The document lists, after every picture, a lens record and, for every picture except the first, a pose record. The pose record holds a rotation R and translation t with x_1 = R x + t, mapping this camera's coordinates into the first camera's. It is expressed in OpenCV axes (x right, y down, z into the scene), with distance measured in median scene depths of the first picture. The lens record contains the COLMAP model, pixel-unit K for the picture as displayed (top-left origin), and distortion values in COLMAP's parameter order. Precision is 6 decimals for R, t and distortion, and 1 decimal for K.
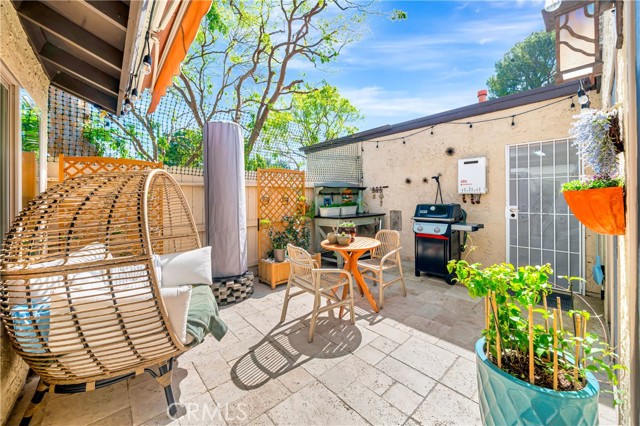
lens RADIAL K [[244.7, 0, 305.2], [0, 244.7, 197.8], [0, 0, 1]] dist [-0.002692, -0.000009]
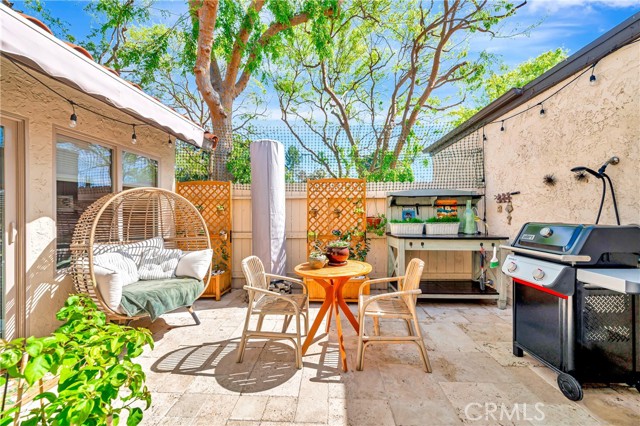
lens RADIAL K [[244.7, 0, 318.4], [0, 244.7, 210.9], [0, 0, 1]] dist [-0.002692, -0.000009]
pose [[0.726454, 0.005721, -0.687191, 0.430501], [-0.008525, 0.999963, -0.000687, 0.003985], [0.687162, 0.006357, 0.726476, 0.257061]]
